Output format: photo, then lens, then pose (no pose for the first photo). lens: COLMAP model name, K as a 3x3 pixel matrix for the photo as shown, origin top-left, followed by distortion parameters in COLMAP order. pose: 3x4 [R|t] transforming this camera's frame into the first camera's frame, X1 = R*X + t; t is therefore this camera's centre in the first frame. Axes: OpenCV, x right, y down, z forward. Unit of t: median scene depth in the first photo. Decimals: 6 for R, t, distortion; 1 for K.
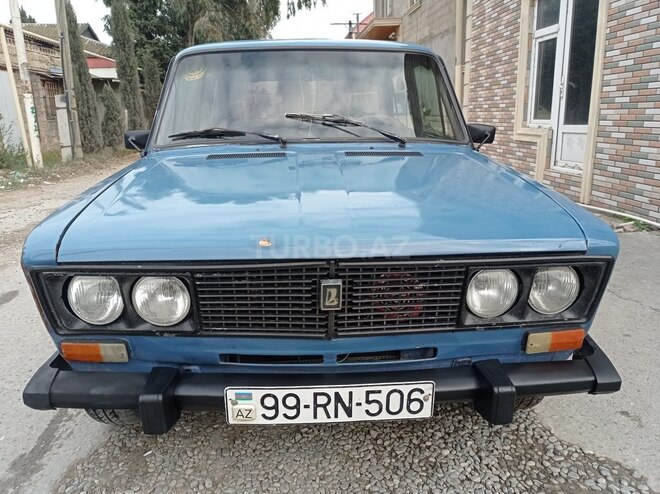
lens RADIAL K [[493.2, 0, 322.5], [0, 493.2, 242.9], [0, 0, 1]] dist [0.022704, -0.014160]
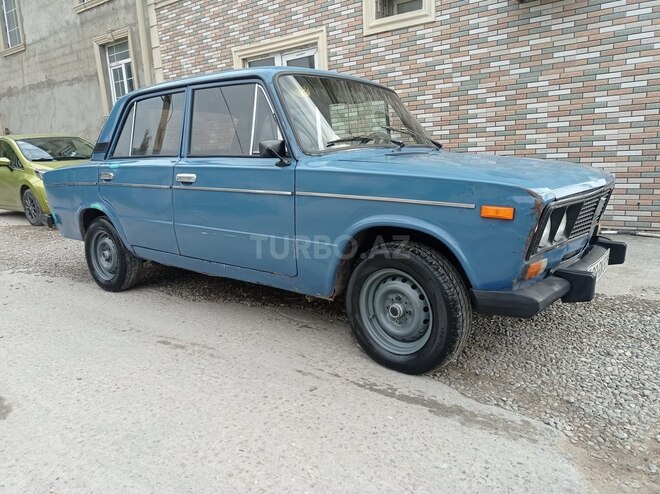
lens RADIAL K [[493.2, 0, 321.8], [0, 493.2, 241.2], [0, 0, 1]] dist [0.022704, -0.014160]
pose [[0.653885, -0.133133, 0.744789, -1.983799], [0.216434, 0.976174, -0.015524, 0.035311], [-0.724976, 0.171349, 0.667120, 0.504466]]
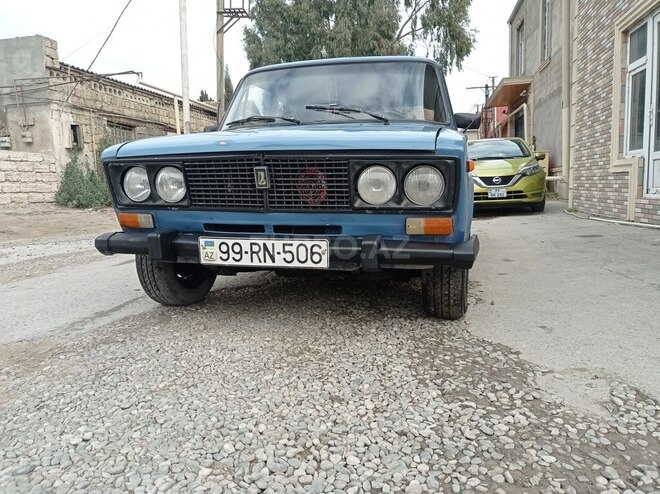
lens RADIAL K [[493.2, 0, 325.3], [0, 493.2, 244.0], [0, 0, 1]] dist [0.022704, -0.014160]
pose [[0.959313, 0.034332, -0.280251, 0.619509], [-0.070748, 0.990143, -0.120876, 0.462242], [0.273339, 0.135786, 0.952286, -0.389064]]
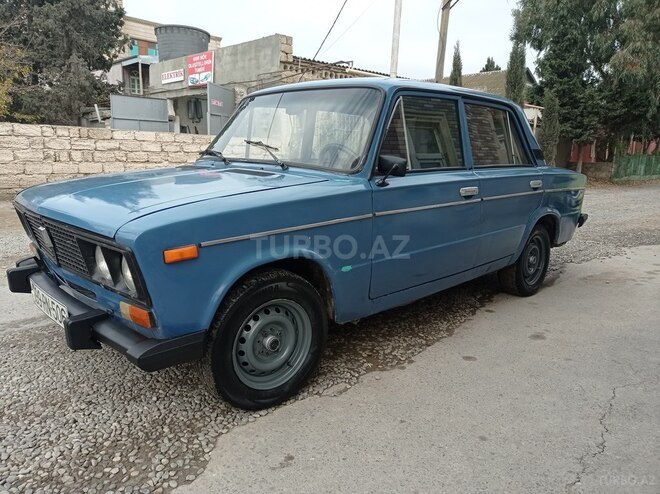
lens RADIAL K [[493.2, 0, 321.7], [0, 493.2, 250.5], [0, 0, 1]] dist [0.022704, -0.014160]
pose [[0.644912, 0.178903, -0.743023, 1.794400], [-0.224677, 0.973636, 0.039419, -0.122200], [0.730486, 0.141518, 0.668104, 0.521303]]
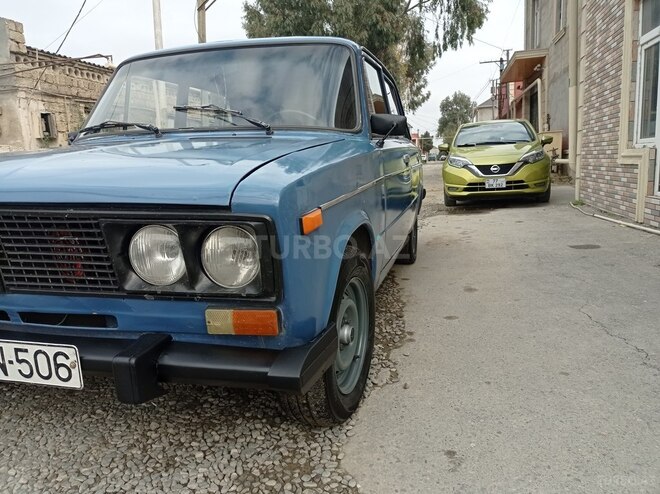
lens RADIAL K [[493.2, 0, 325.7], [0, 493.2, 241.0], [0, 0, 1]] dist [0.022704, -0.014160]
pose [[0.947831, 0.037915, -0.316510, 0.927714], [-0.066680, 0.994518, -0.080548, 0.128176], [0.311721, 0.097451, 0.945163, 0.256635]]
